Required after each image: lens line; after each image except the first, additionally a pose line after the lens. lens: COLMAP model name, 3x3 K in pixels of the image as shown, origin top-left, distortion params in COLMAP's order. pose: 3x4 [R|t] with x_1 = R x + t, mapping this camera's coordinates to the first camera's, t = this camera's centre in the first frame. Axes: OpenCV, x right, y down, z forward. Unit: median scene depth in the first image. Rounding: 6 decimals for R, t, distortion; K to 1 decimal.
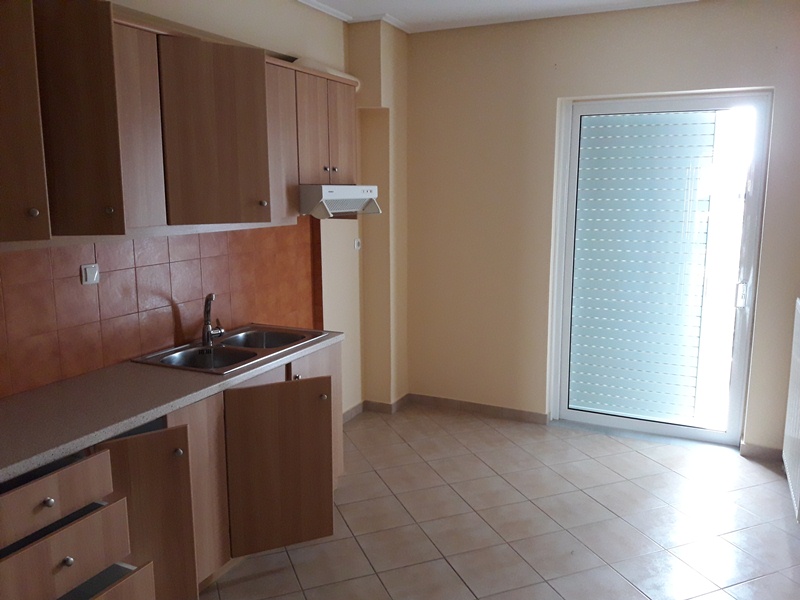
lens RADIAL K [[646.8, 0, 405.3], [0, 646.8, 304.1], [0, 0, 1]] dist [0.110673, -0.214482]
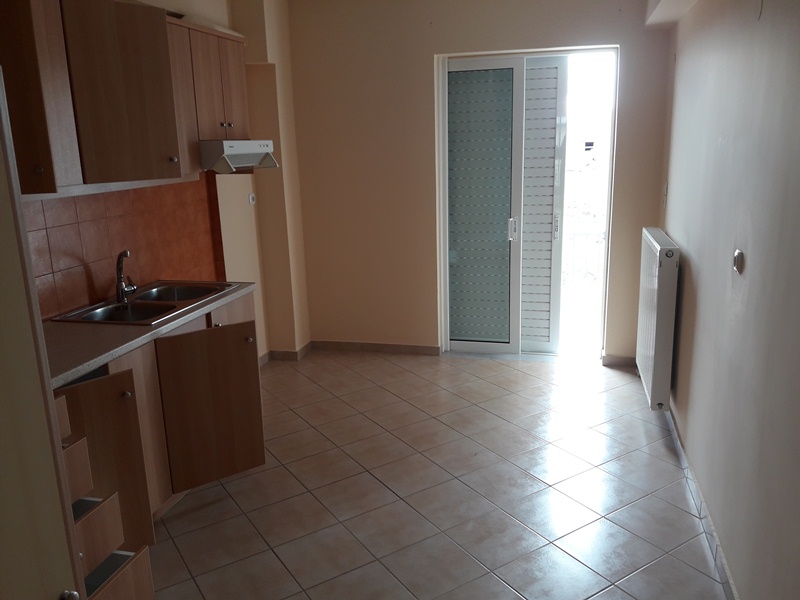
lens RADIAL K [[646.8, 0, 405.3], [0, 646.8, 304.1], [0, 0, 1]] dist [0.110673, -0.214482]
pose [[0.978924, -0.077032, 0.189142, -0.061577], [0.064580, 0.995373, 0.071150, 0.021280], [-0.193747, -0.057435, 0.979369, -0.093821]]
